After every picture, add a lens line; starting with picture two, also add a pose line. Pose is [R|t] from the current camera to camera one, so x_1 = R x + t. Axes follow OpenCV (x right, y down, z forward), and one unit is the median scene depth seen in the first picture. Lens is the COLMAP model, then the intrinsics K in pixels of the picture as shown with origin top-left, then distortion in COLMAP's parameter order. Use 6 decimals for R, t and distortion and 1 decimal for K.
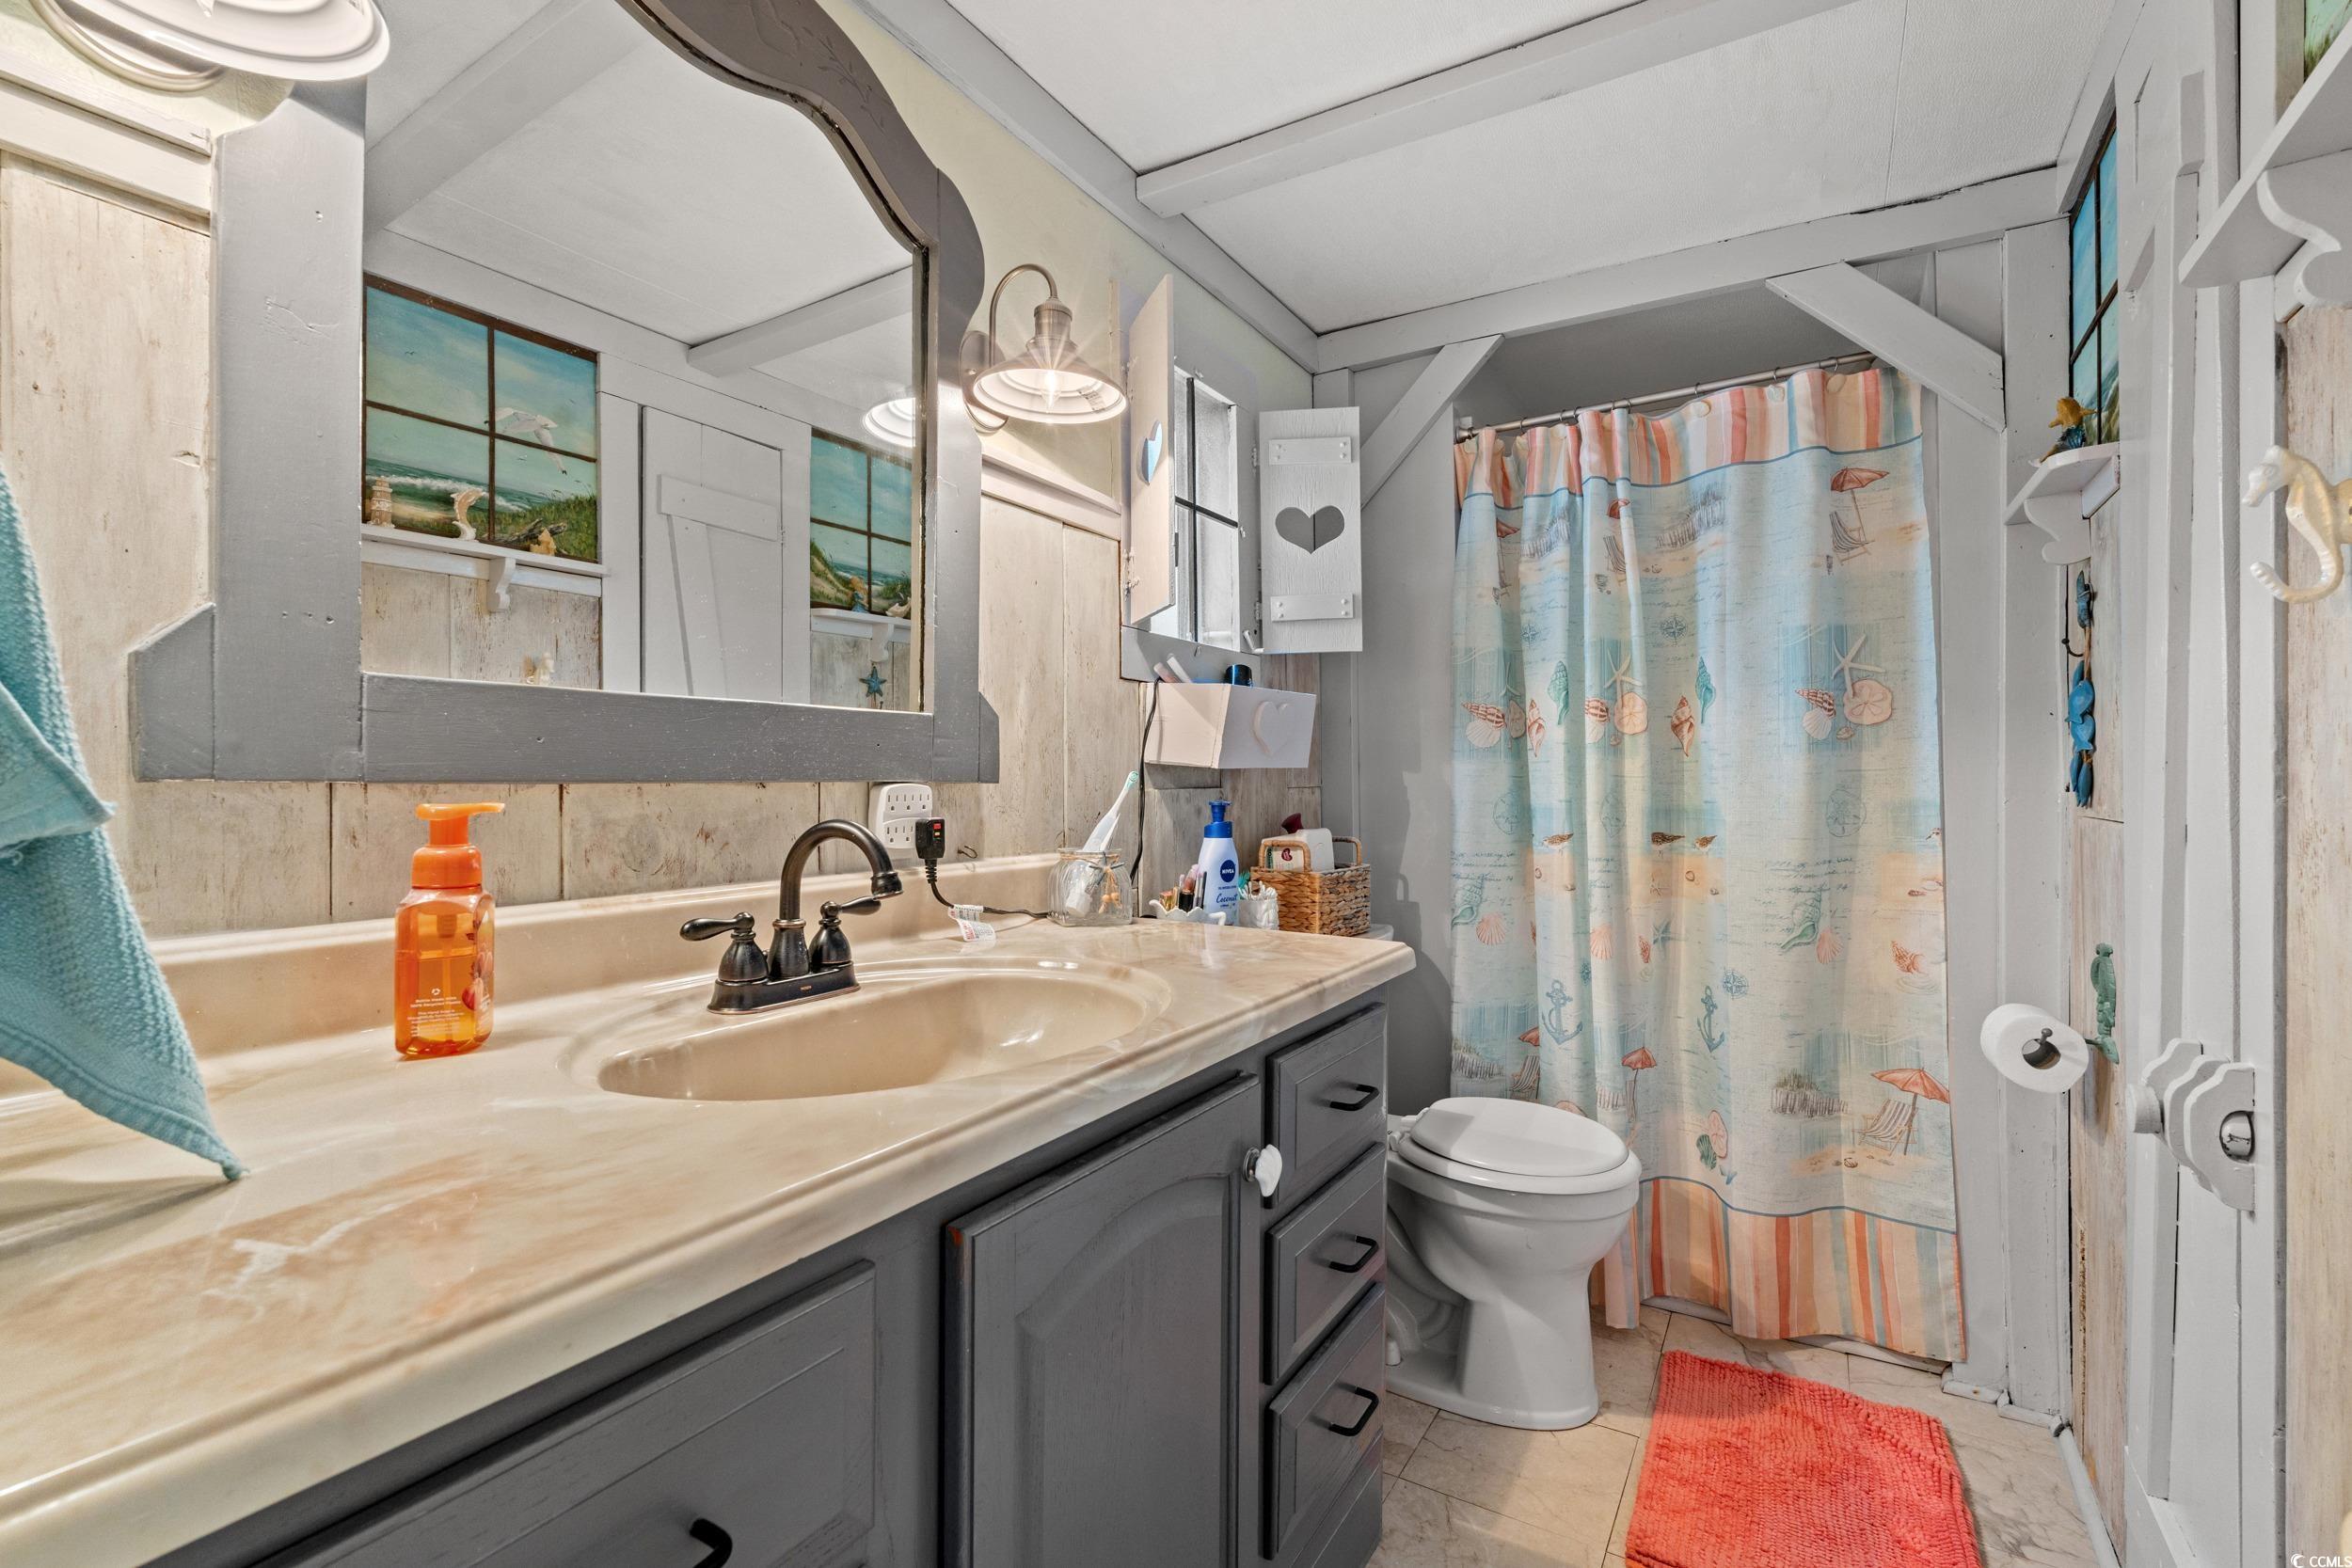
lens RADIAL K [[1054.9, 0, 1178.5], [0, 1054.9, 770.9], [0, 0, 1]] dist [-0.004155, 0.000630]
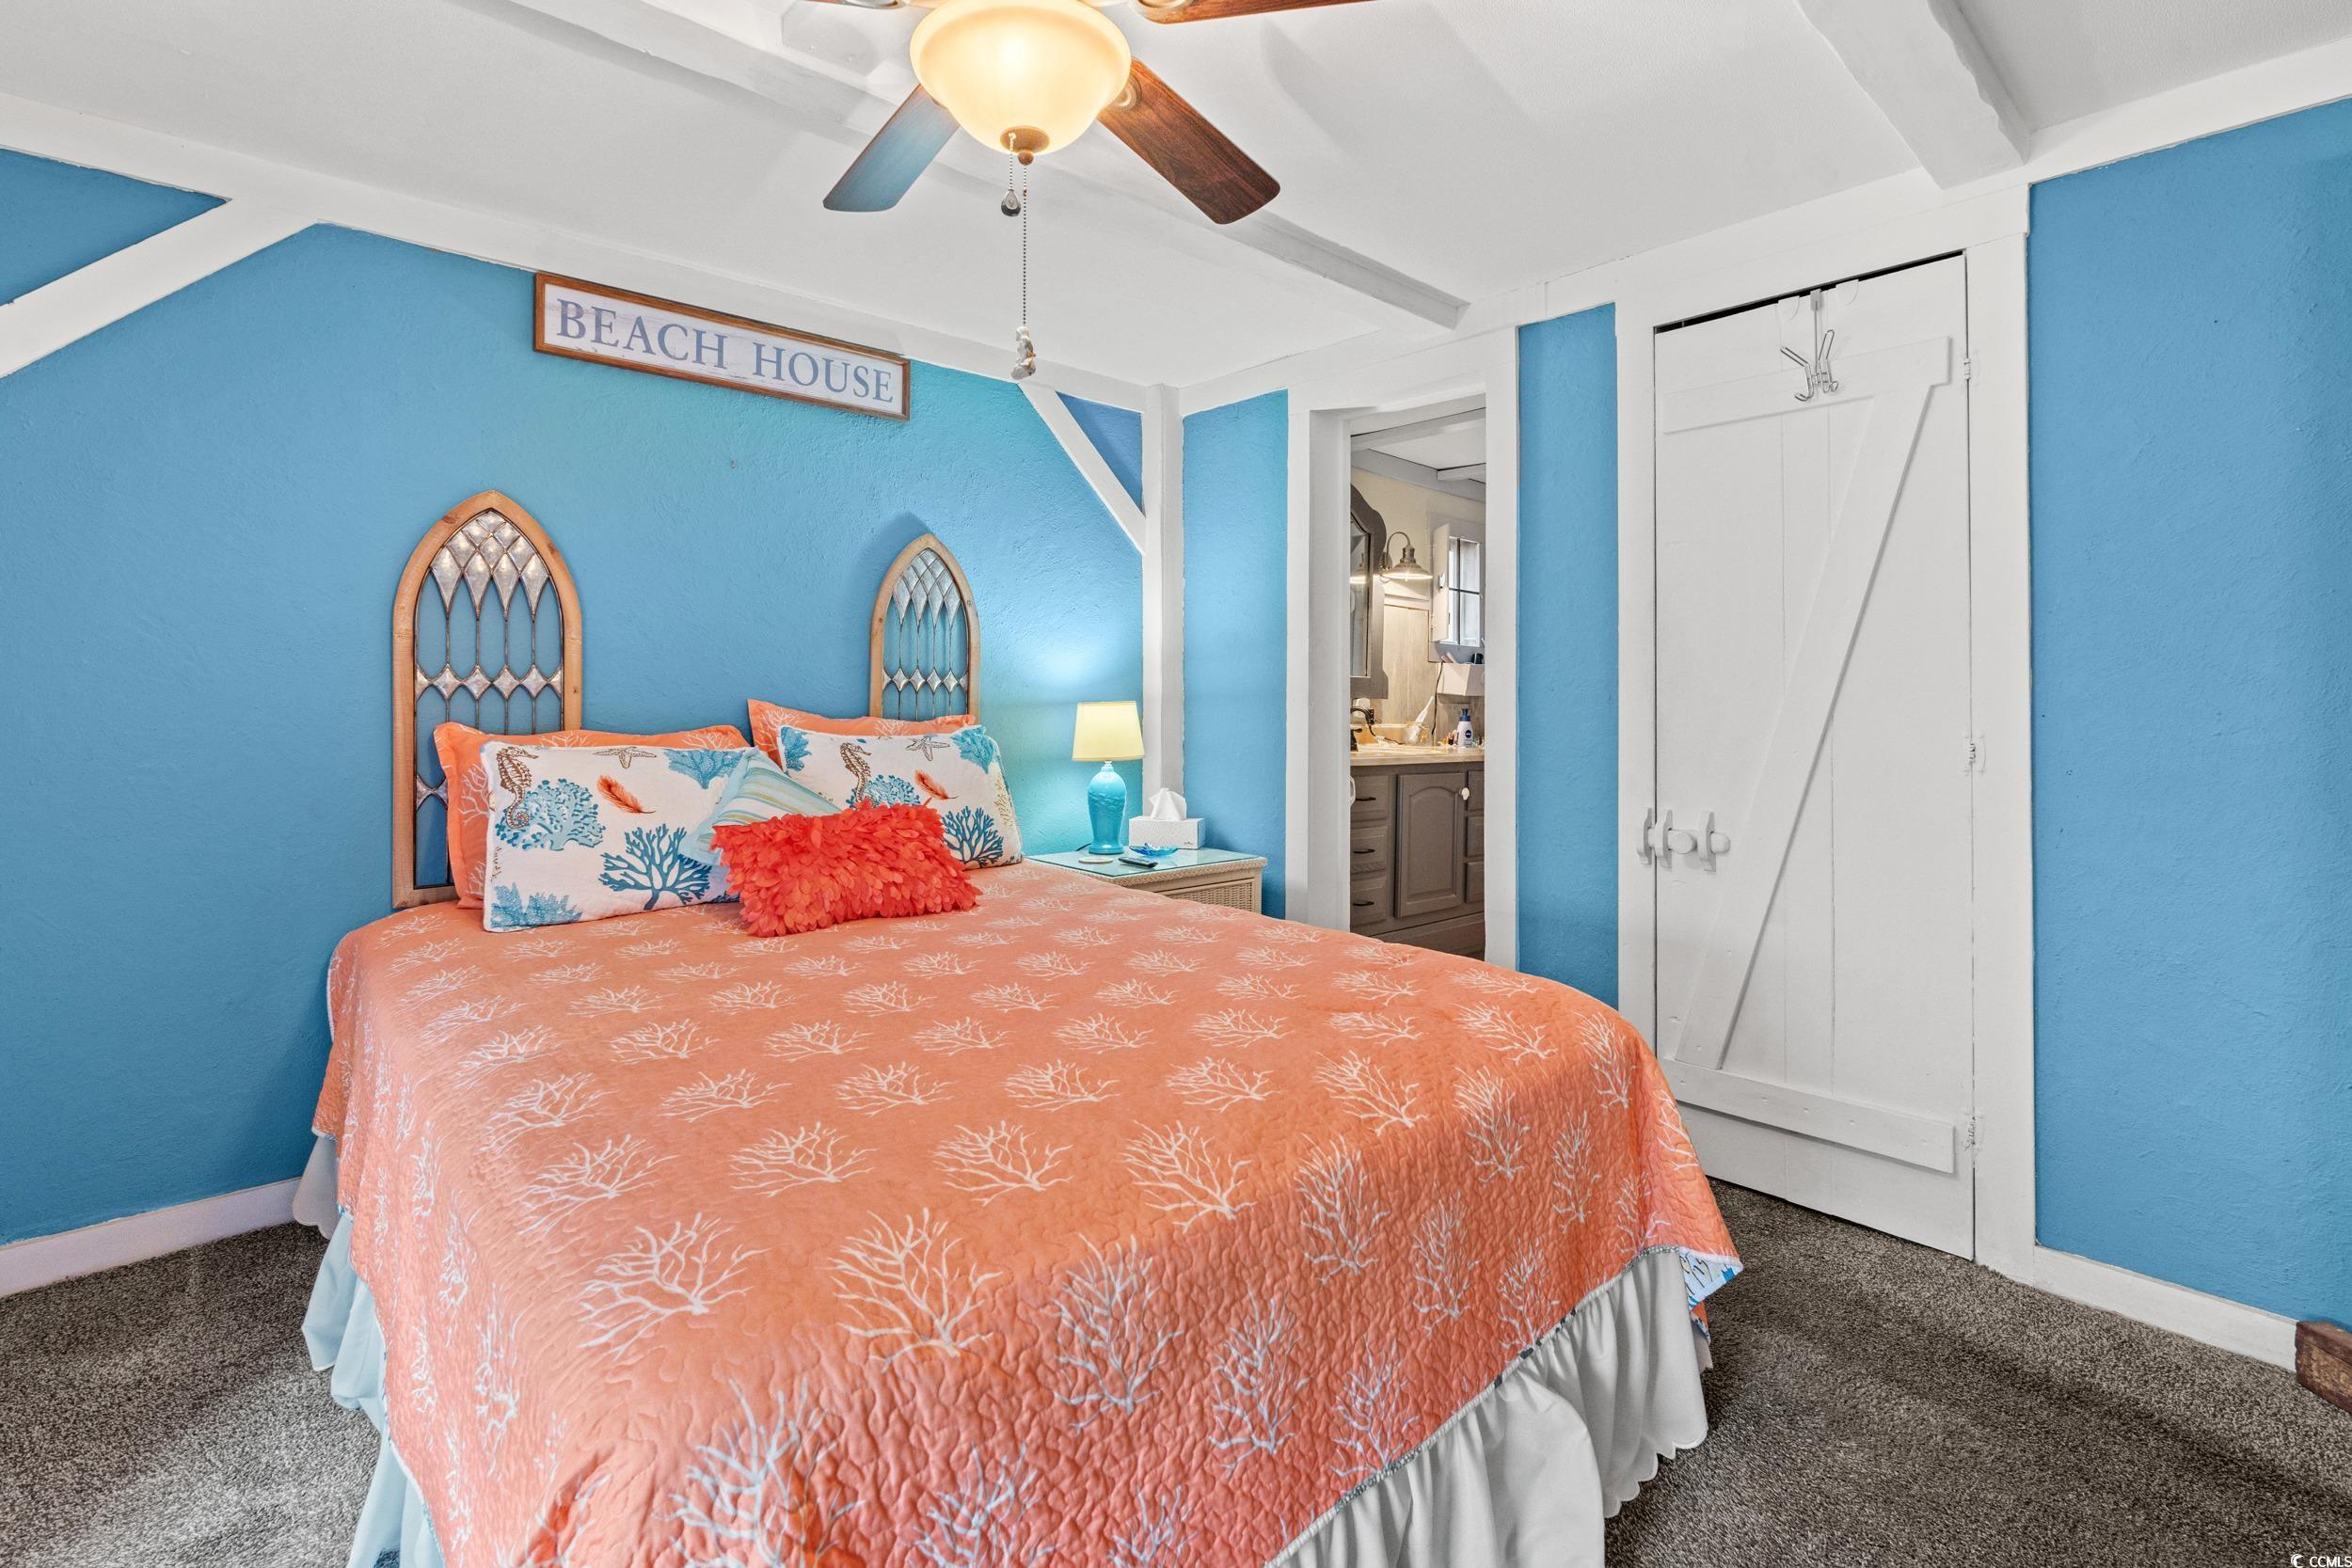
lens RADIAL K [[1060.8, 0, 1164.5], [0, 1060.8, 678.4], [0, 0, 1]] dist [-0.008898, 0.000080]
pose [[0.958978, 0.011602, -0.283242, 0.064685], [-0.014620, 0.999857, -0.008541, -0.011212], [0.283102, 0.012332, 0.959011, -1.734087]]
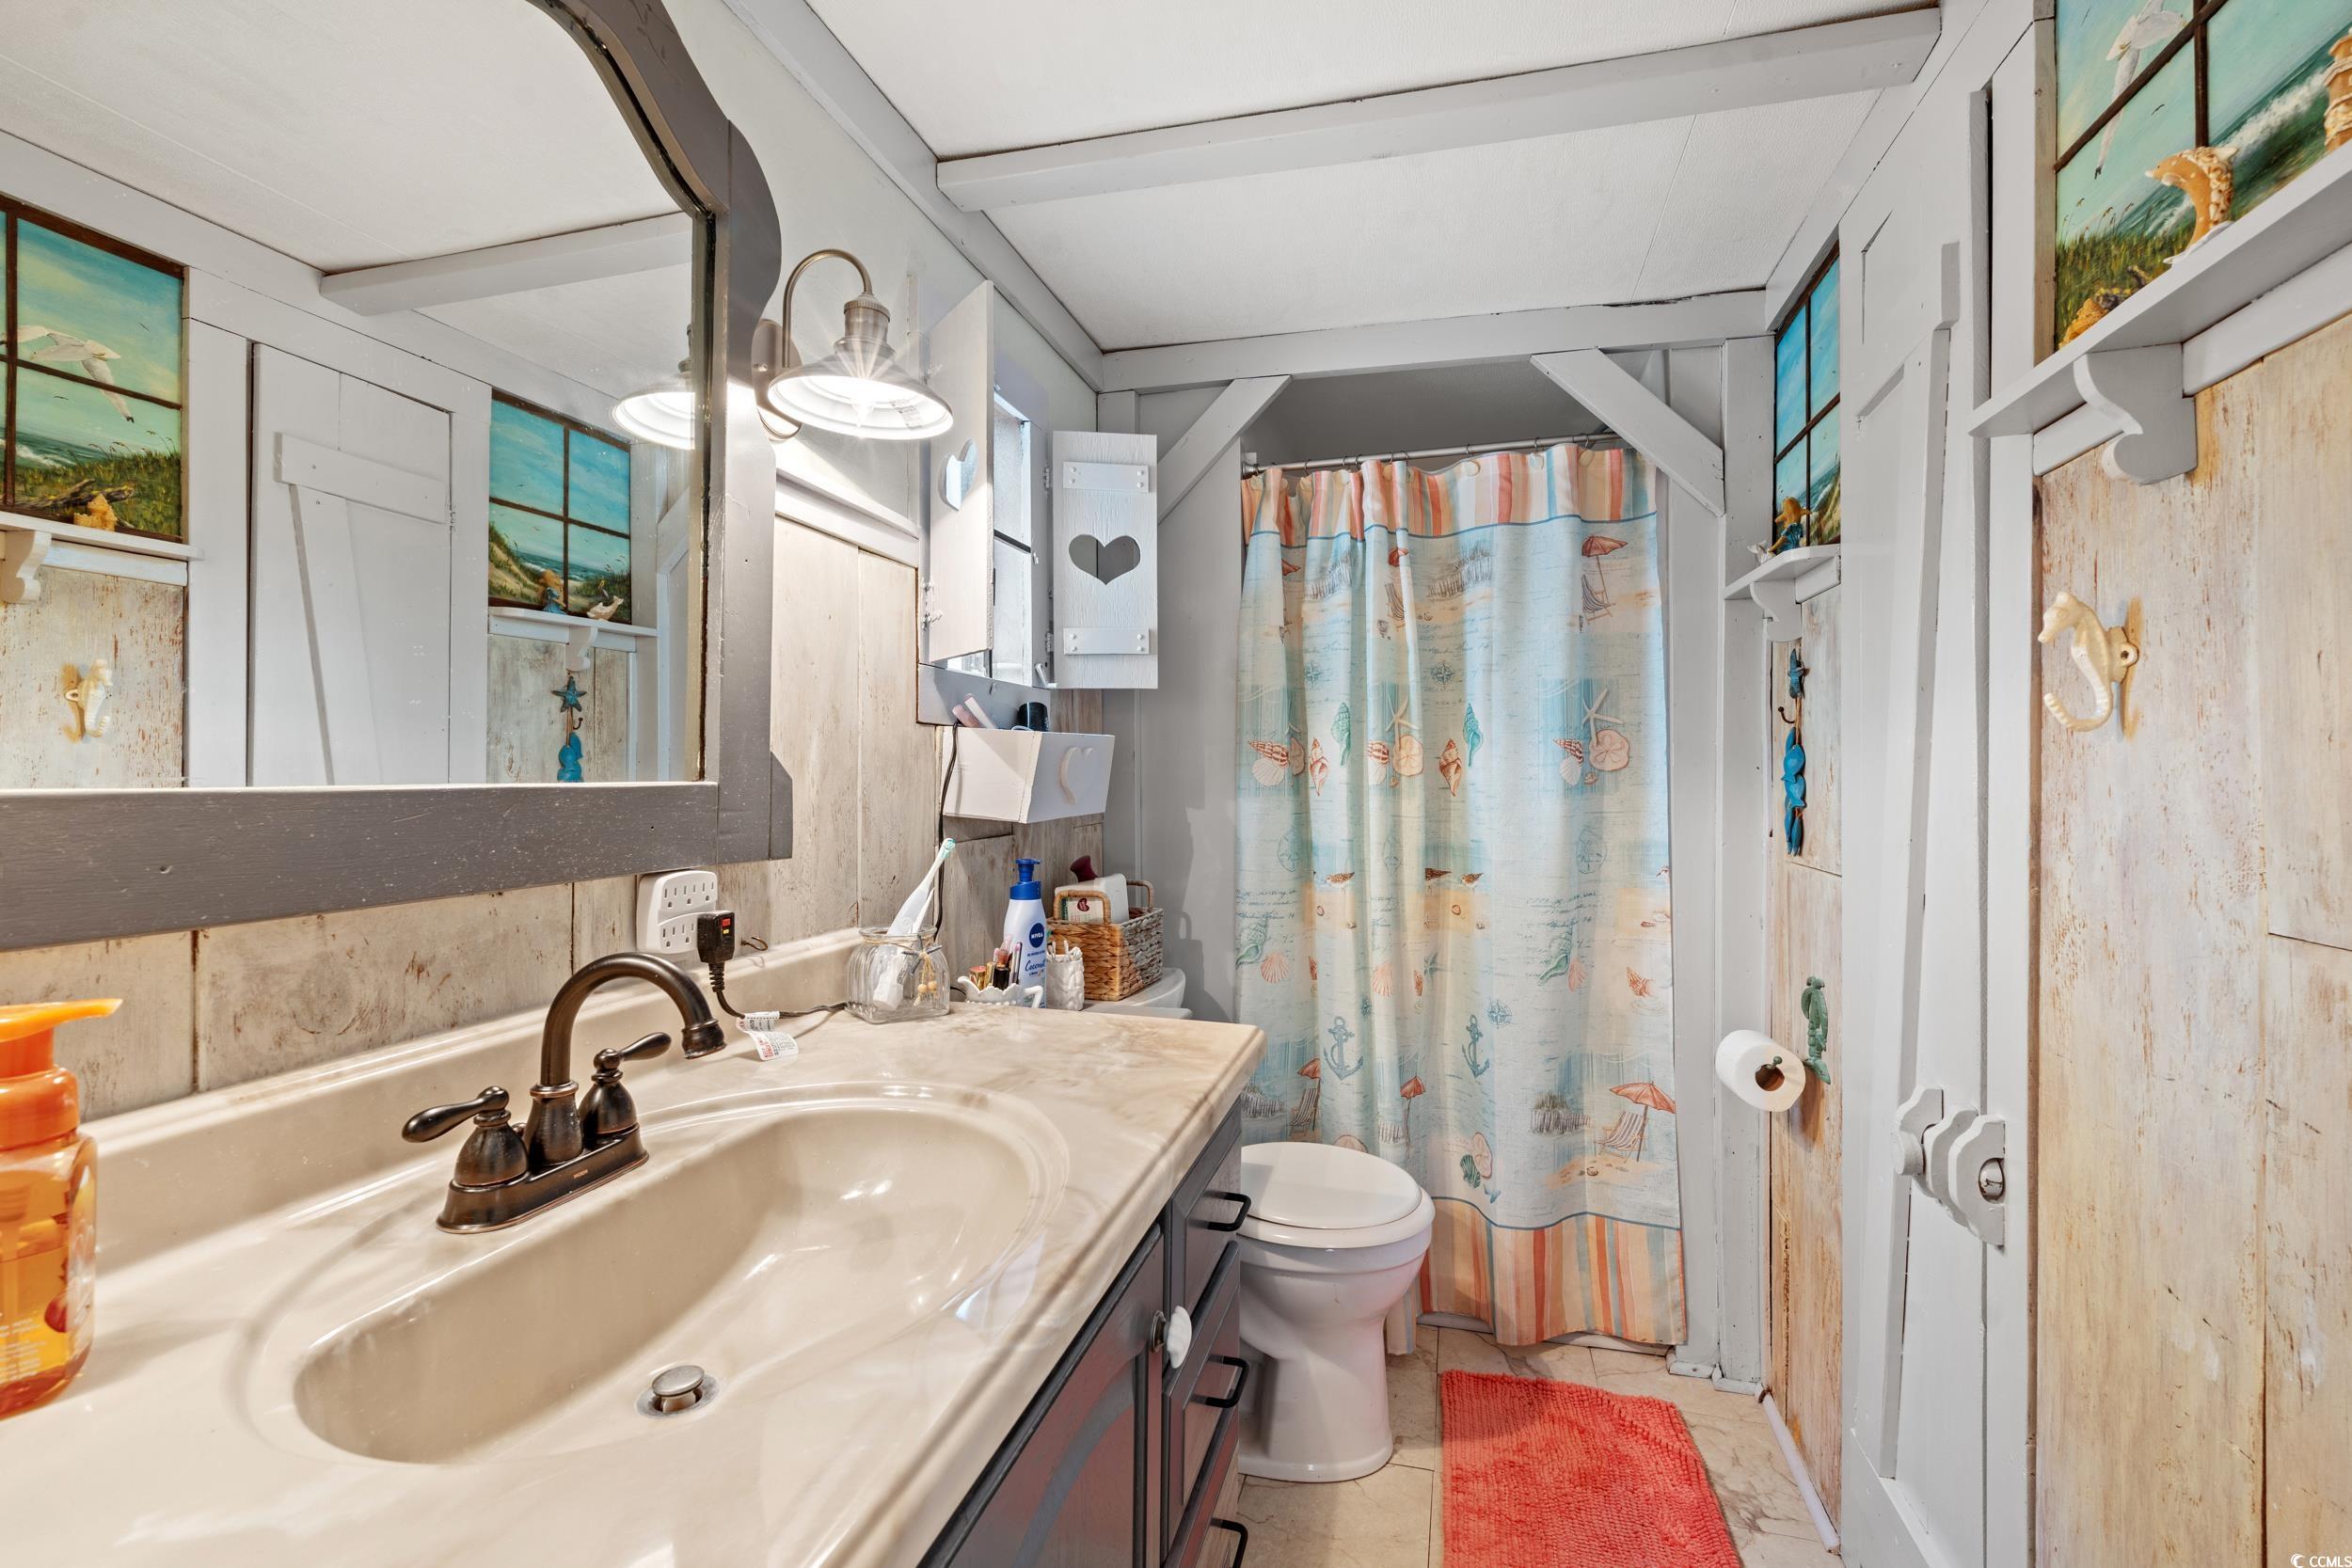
lens RADIAL K [[1048.1, 0, 1185.6], [0, 1048.1, 760.4], [0, 0, 1]] dist [-0.005088, 0.000980]
pose [[0.958812, 0.007628, 0.283939, -0.085269], [-0.007389, 0.999971, -0.001915, -0.053842], [-0.283946, -0.000262, 0.958840, 0.085059]]
